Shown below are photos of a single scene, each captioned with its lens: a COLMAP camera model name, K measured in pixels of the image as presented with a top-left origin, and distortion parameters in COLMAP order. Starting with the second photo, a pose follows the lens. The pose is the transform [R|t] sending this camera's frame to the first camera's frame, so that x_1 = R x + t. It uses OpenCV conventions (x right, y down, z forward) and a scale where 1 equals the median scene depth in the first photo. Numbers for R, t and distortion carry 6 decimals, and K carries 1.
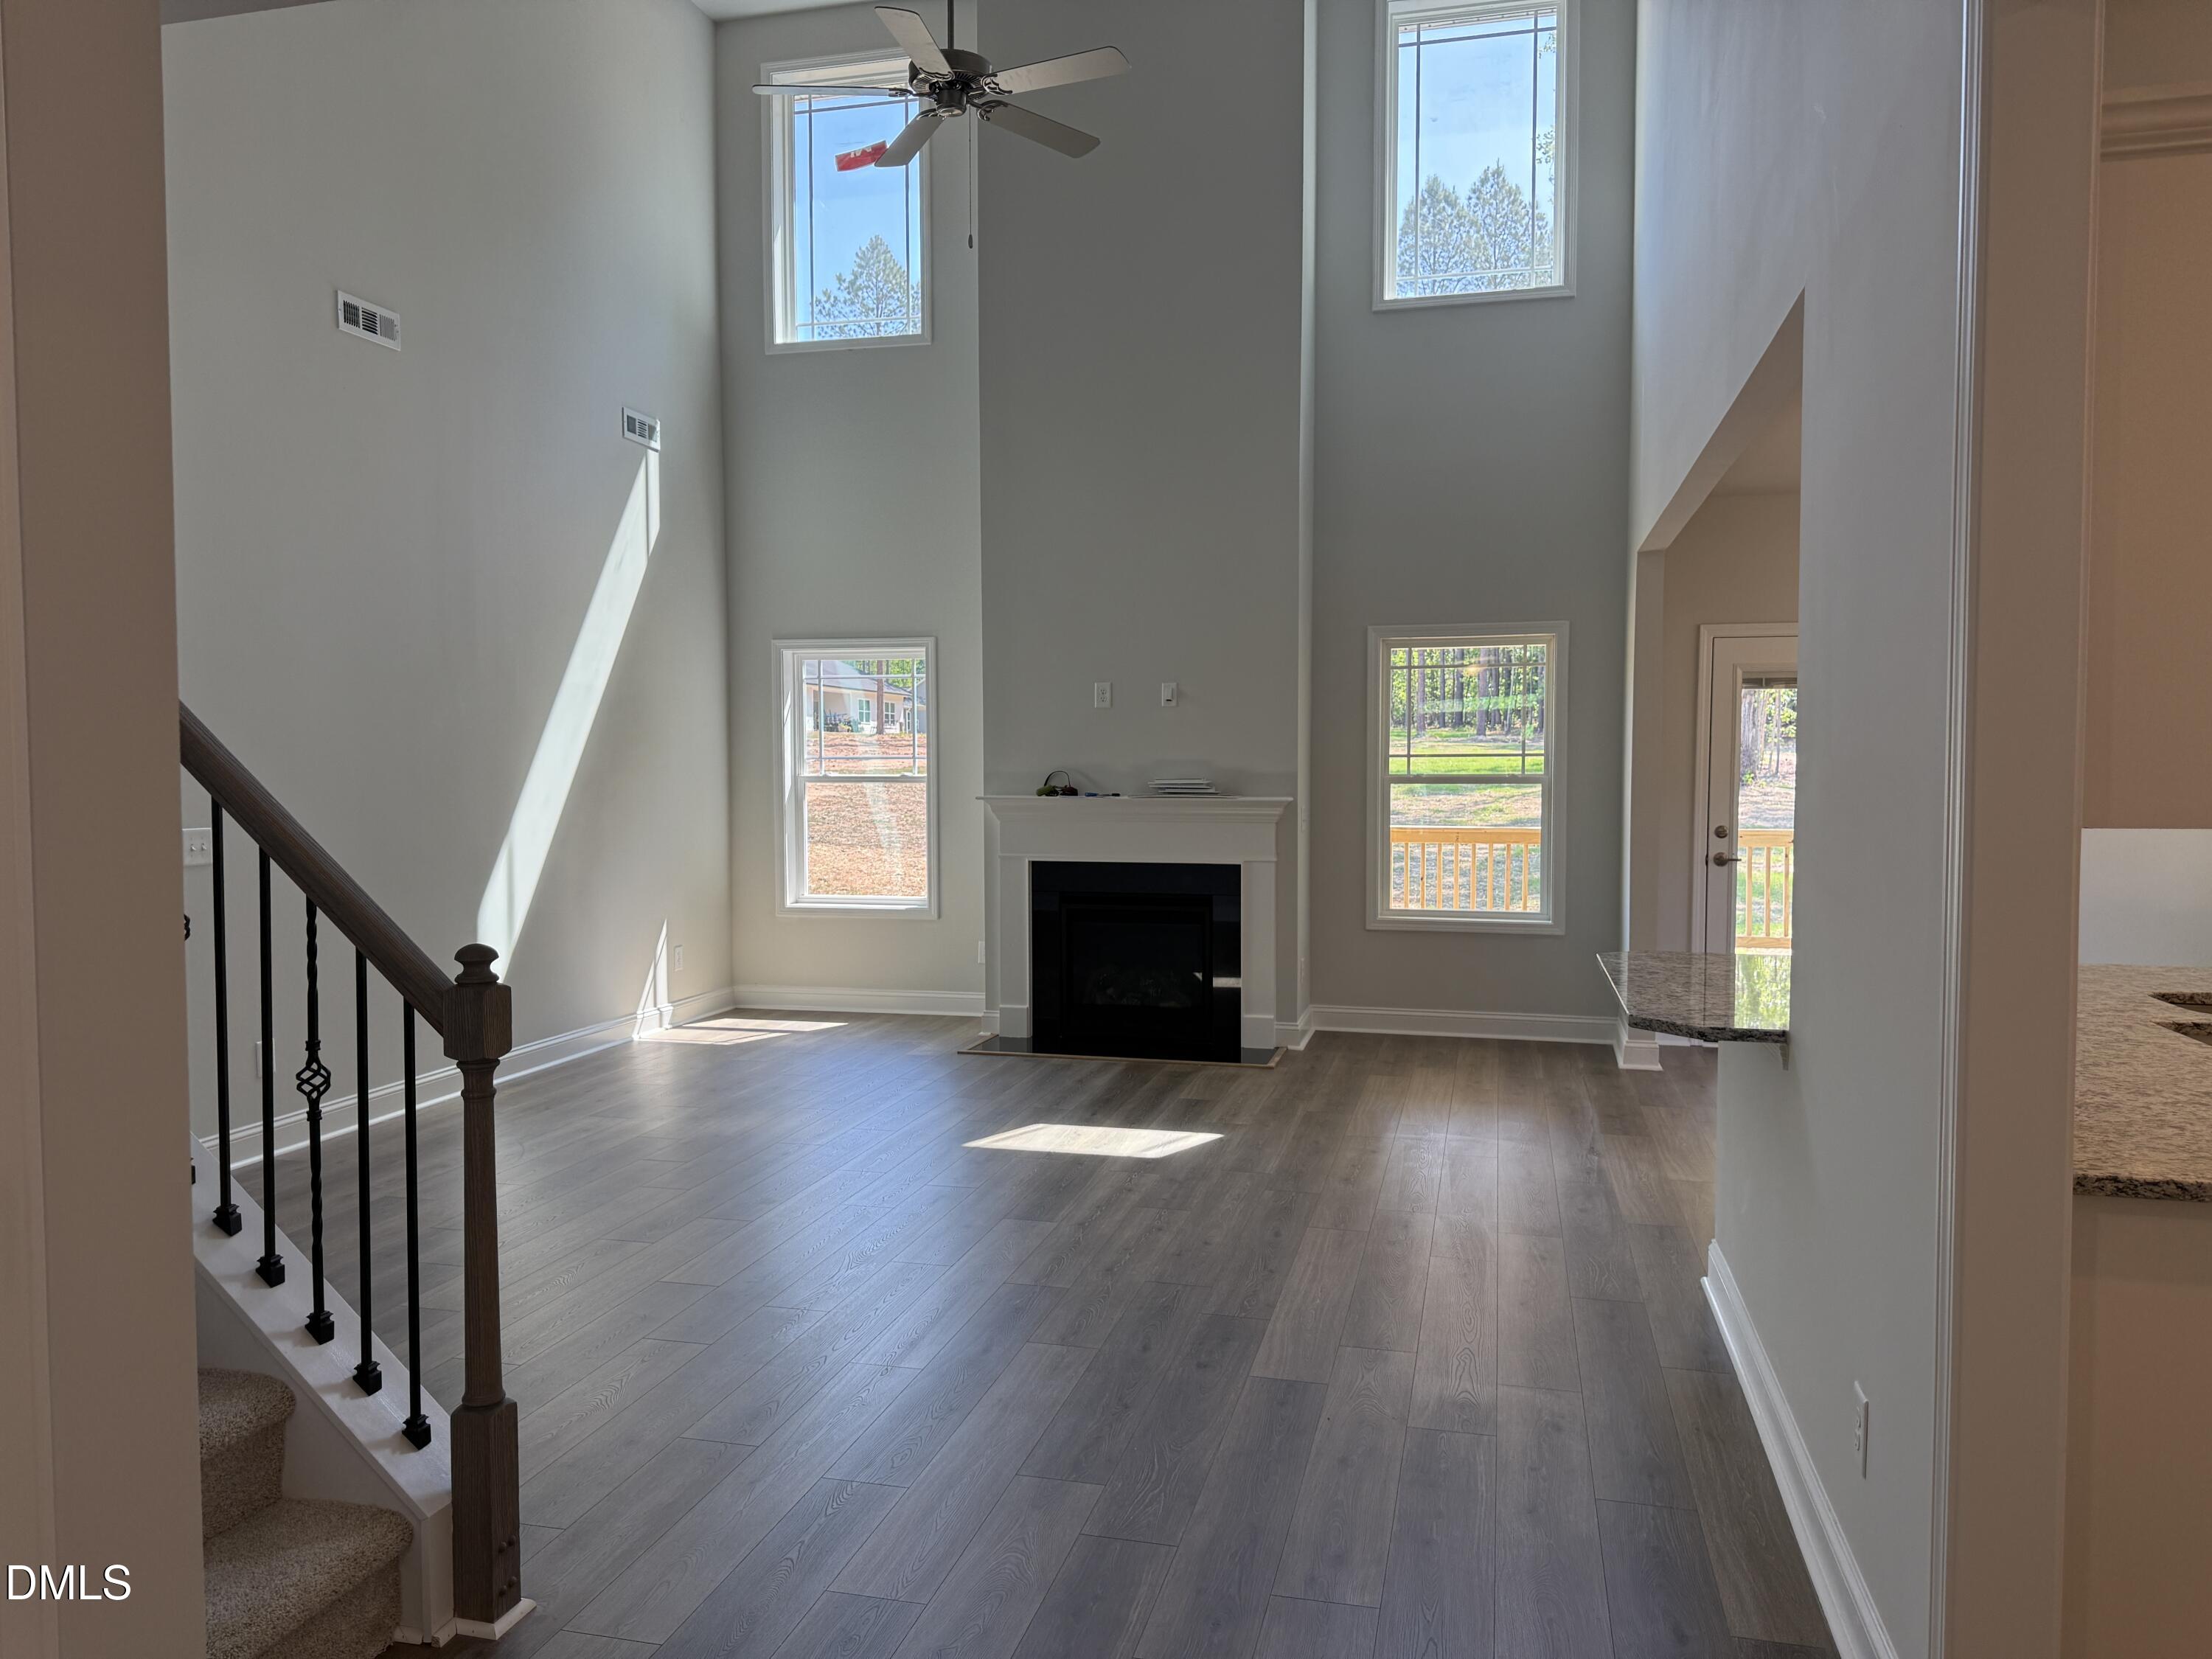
lens RADIAL K [[1555.7, 0, 1065.3], [0, 1555.7, 830.8], [0, 0, 1]] dist [0.062098, -0.002516]
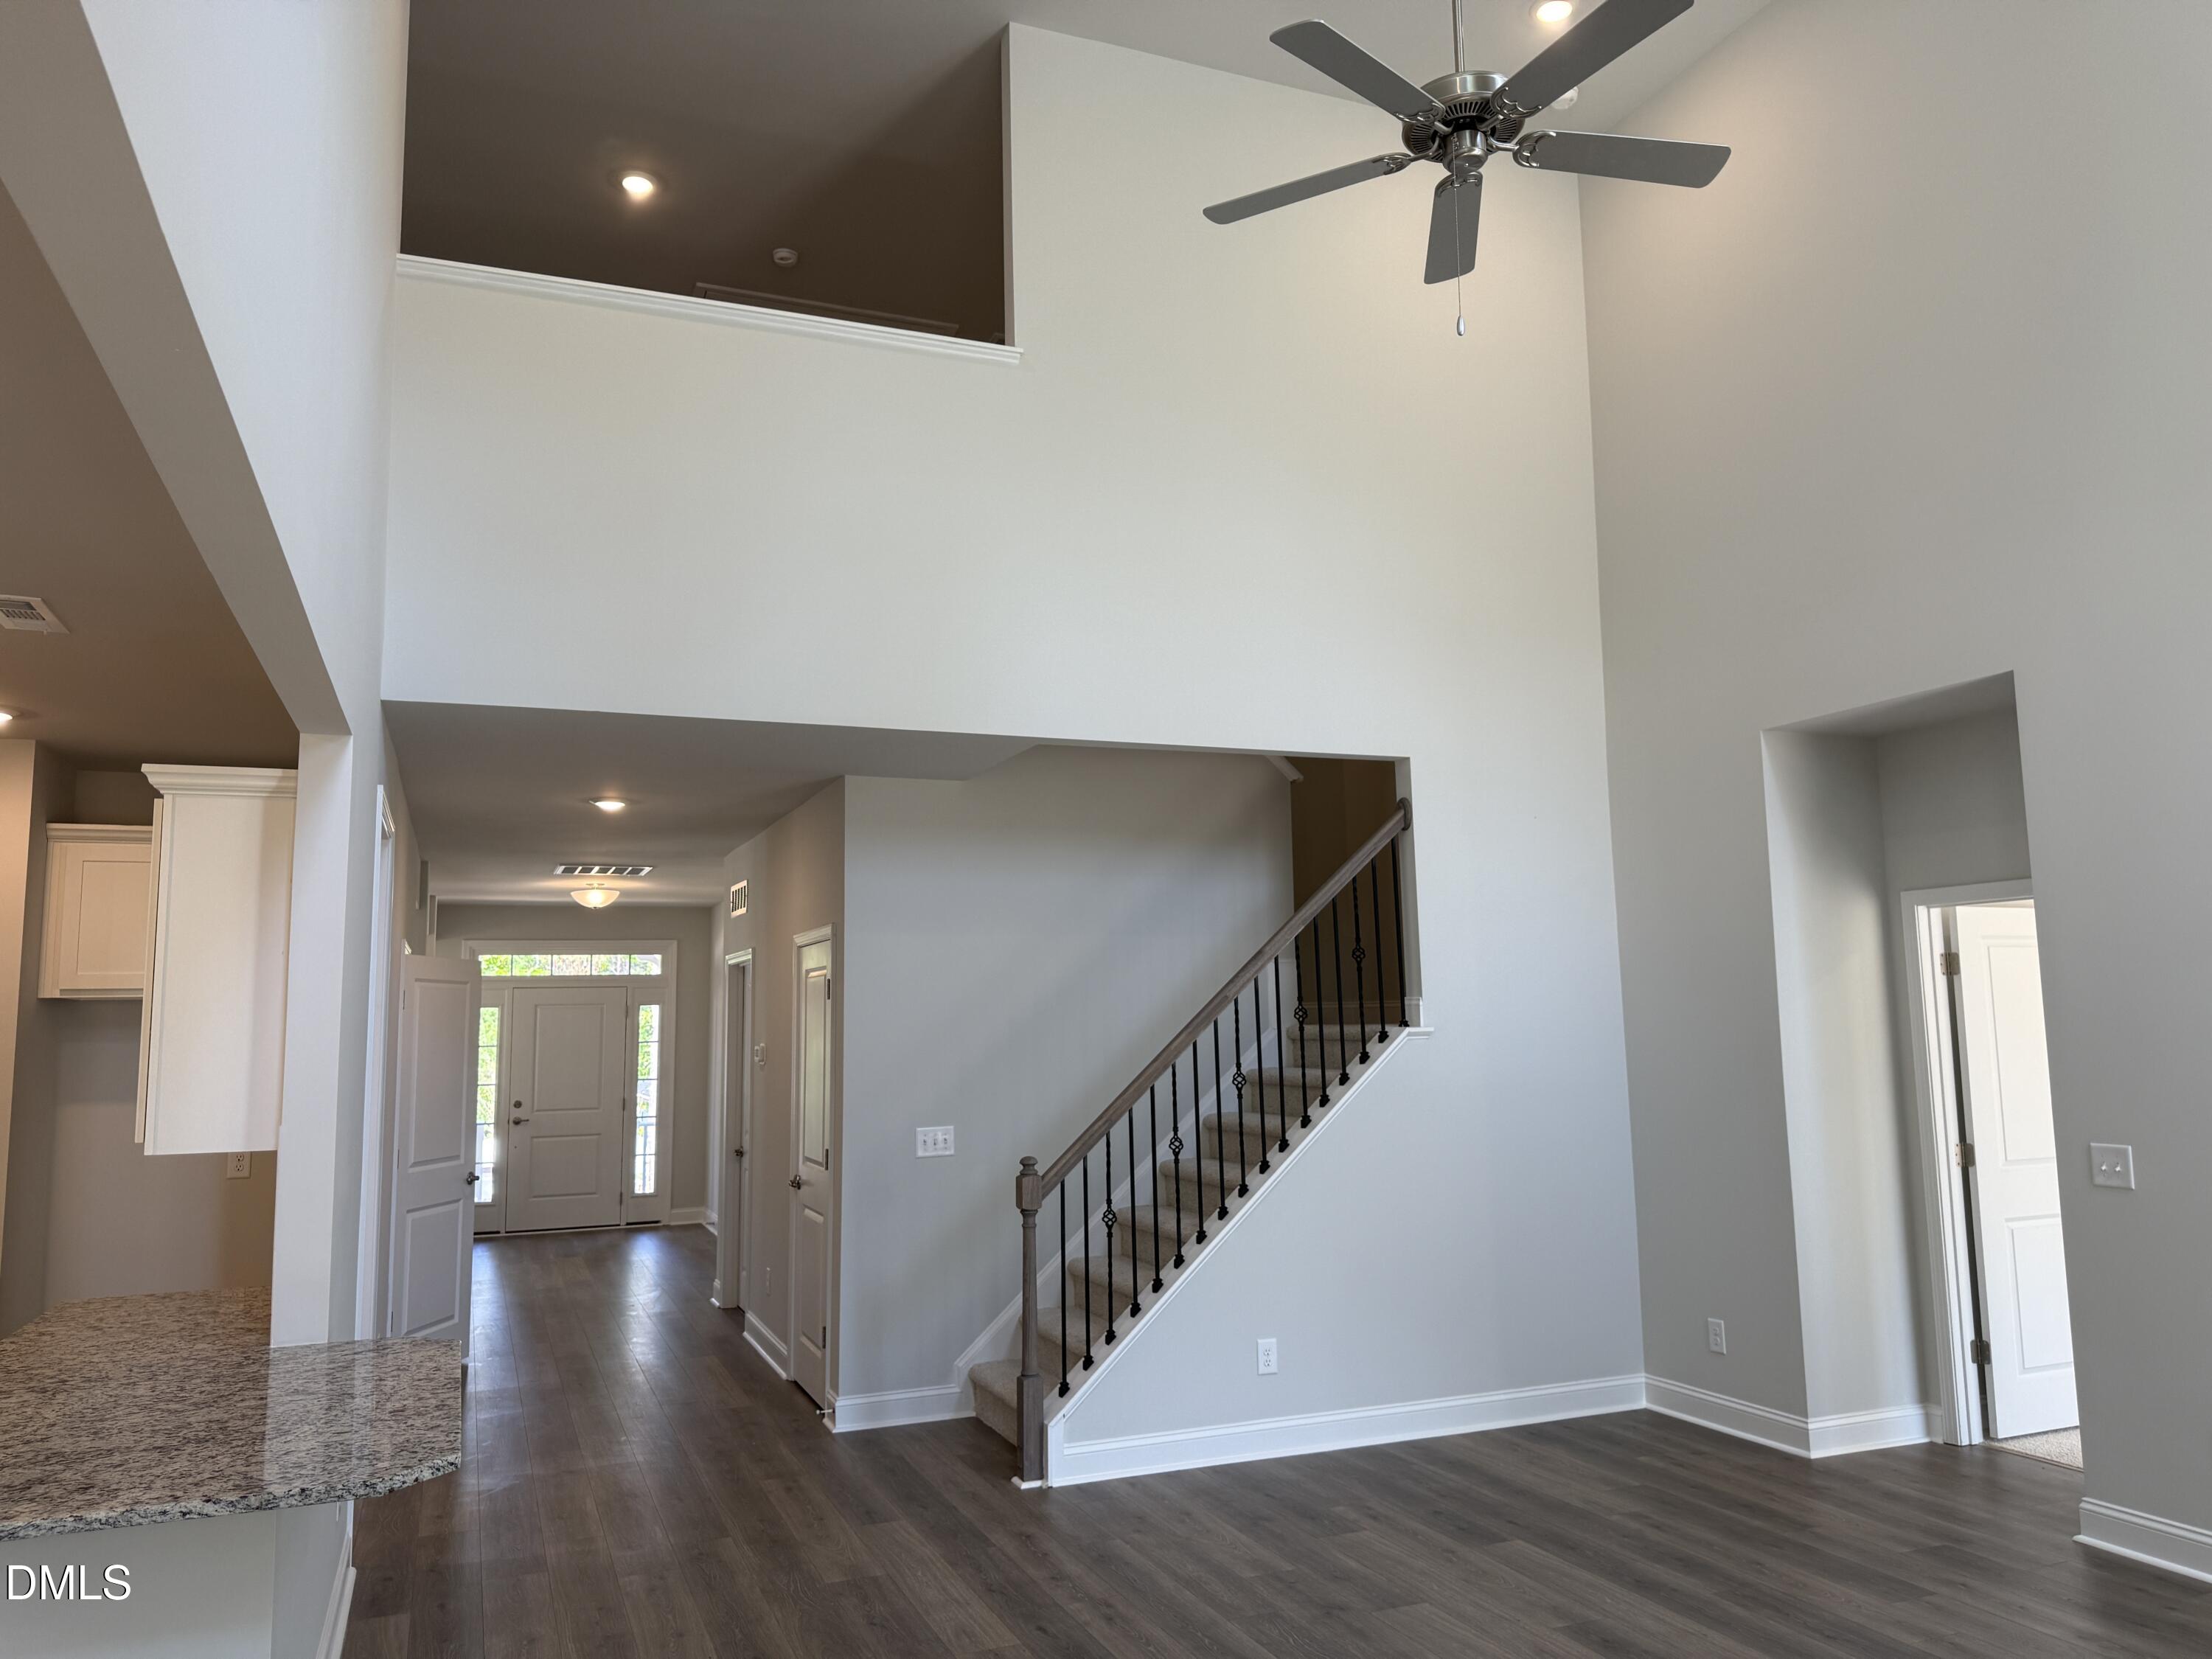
lens RADIAL K [[1555.7, 0, 1065.3], [0, 1555.7, 830.8], [0, 0, 1]] dist [0.062098, -0.002516]
pose [[-0.801974, -0.060040, -0.594334, 0.720077], [-0.014287, 0.996579, -0.081395, -0.155844], [0.597188, -0.056785, -0.800089, 2.214221]]
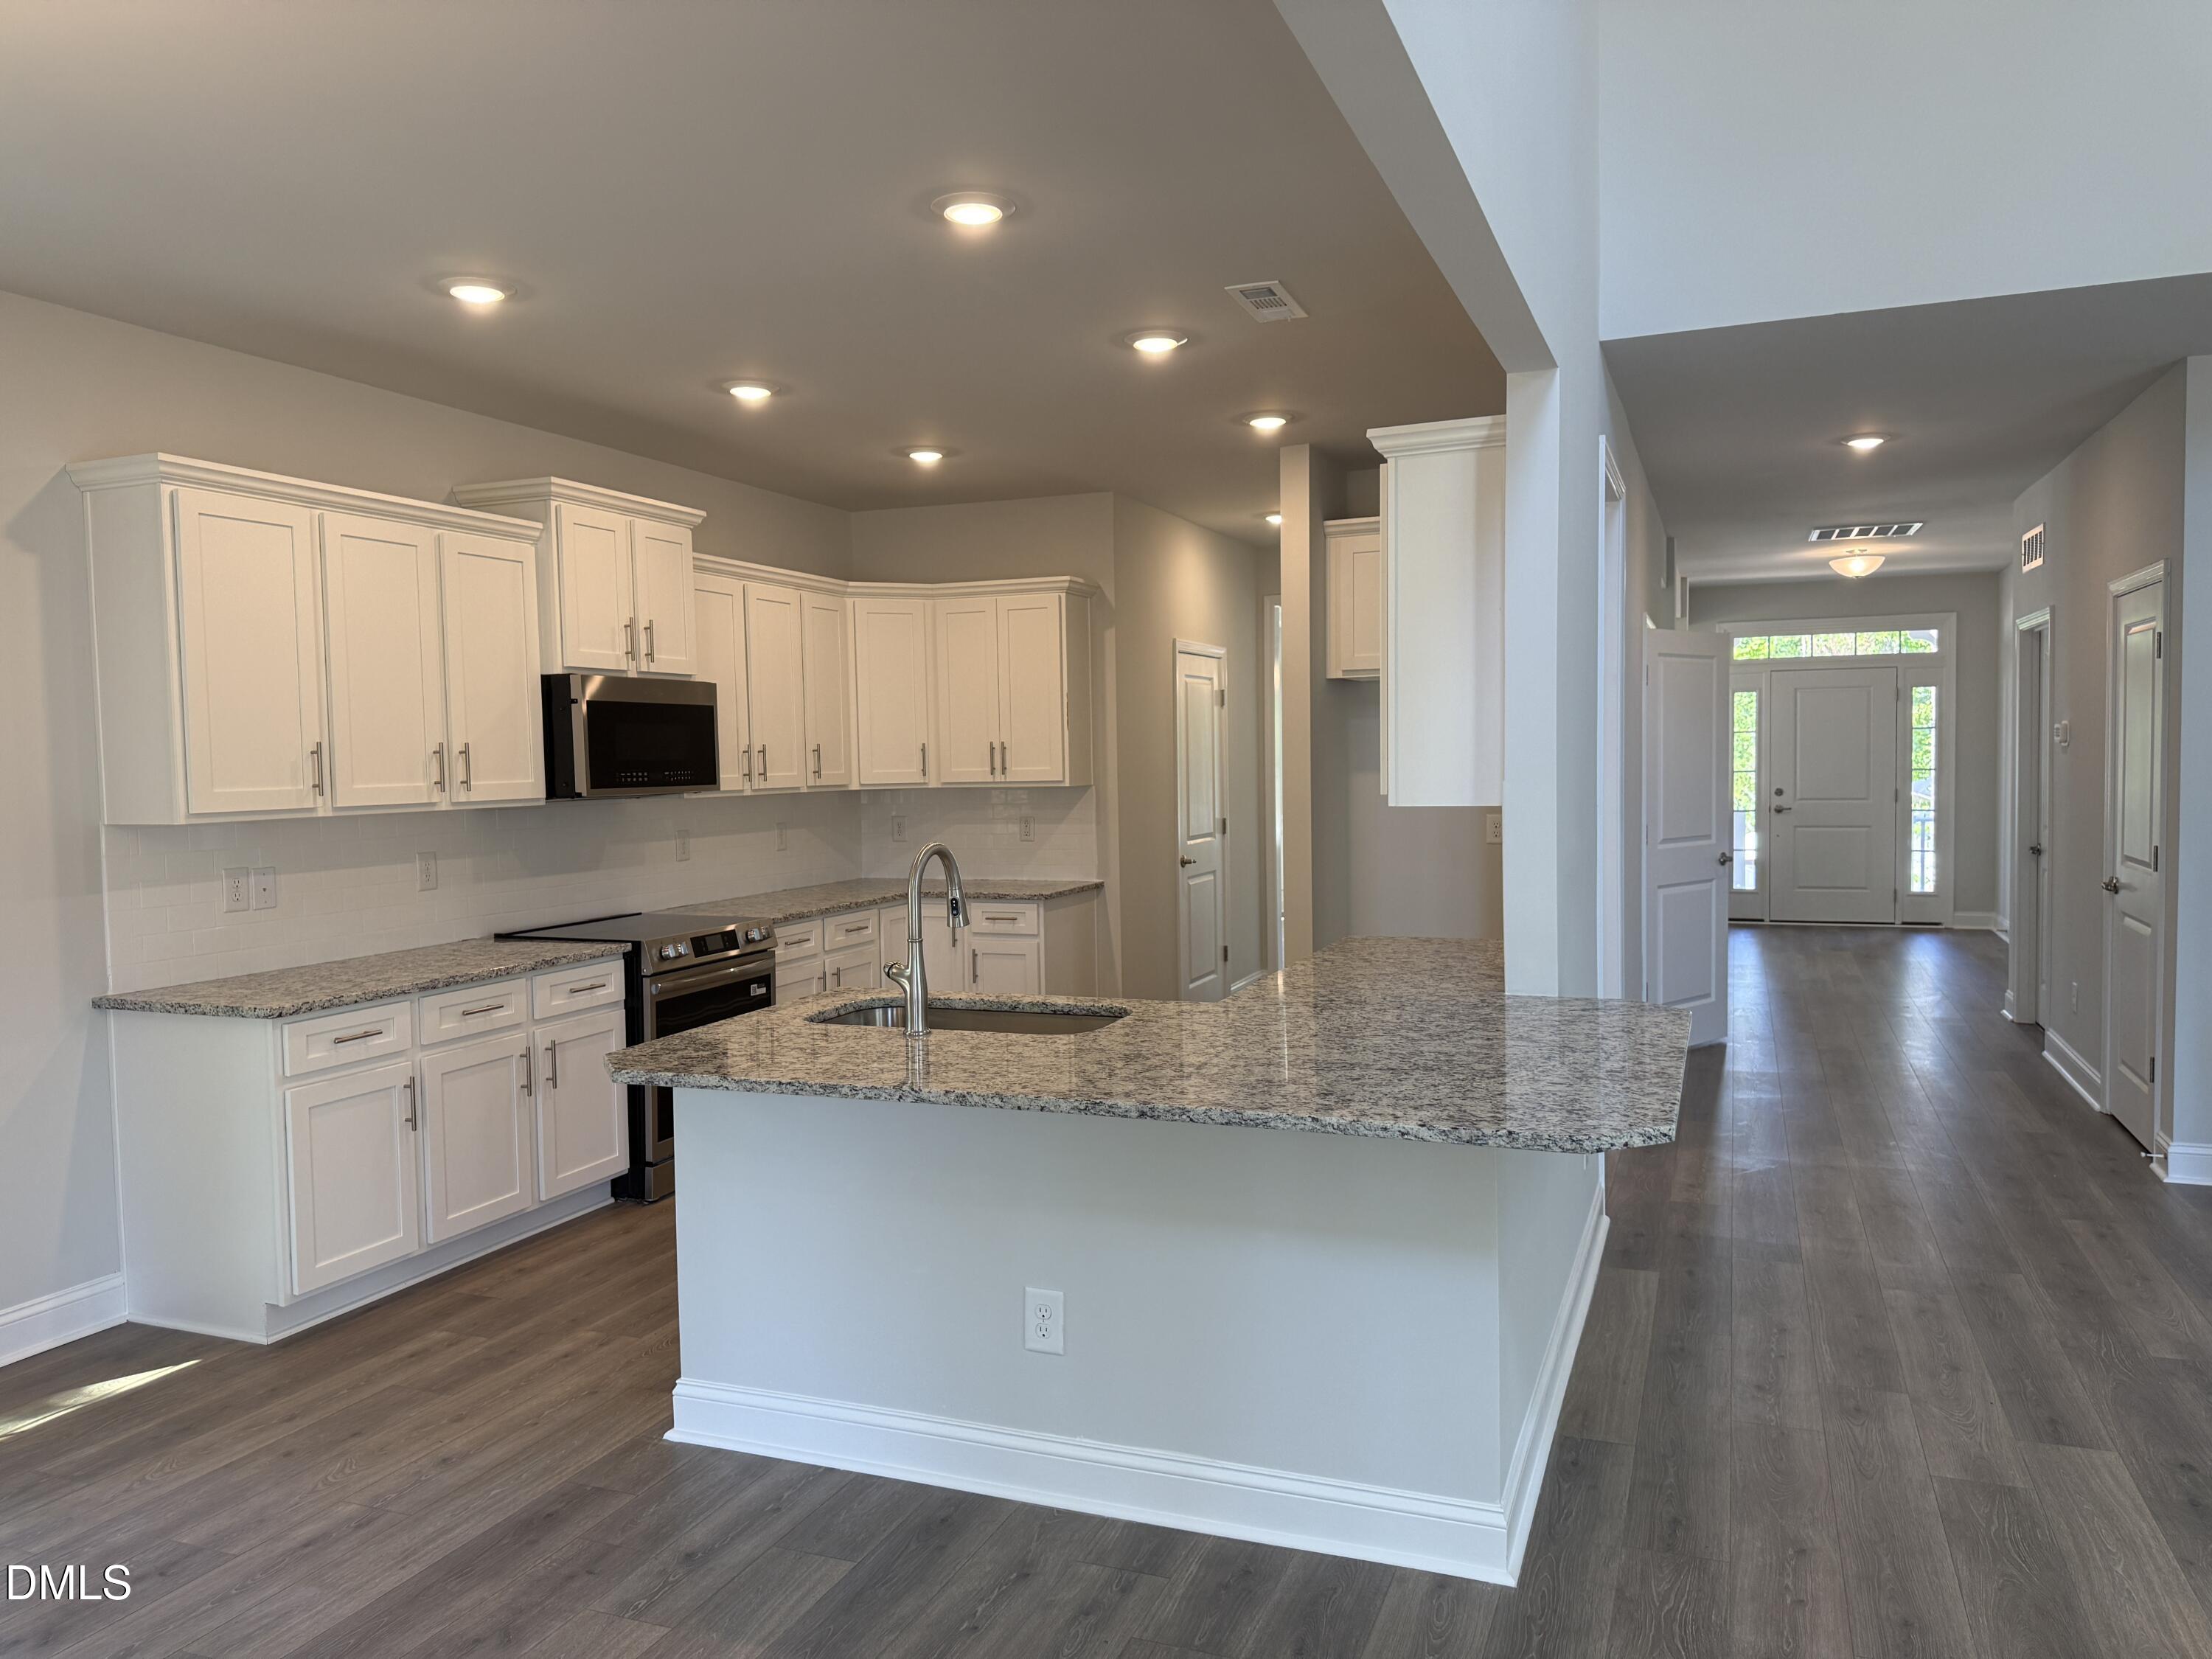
lens RADIAL K [[1556.5, 0, 1209.5], [0, 1556.5, 823.8], [0, 0, 1]] dist [0.022321, -0.001889]
pose [[-0.998186, 0.017103, 0.057722, 0.617712], [0.022527, 0.995253, 0.094674, -0.100699], [-0.055829, 0.095803, -0.993833, 2.044307]]
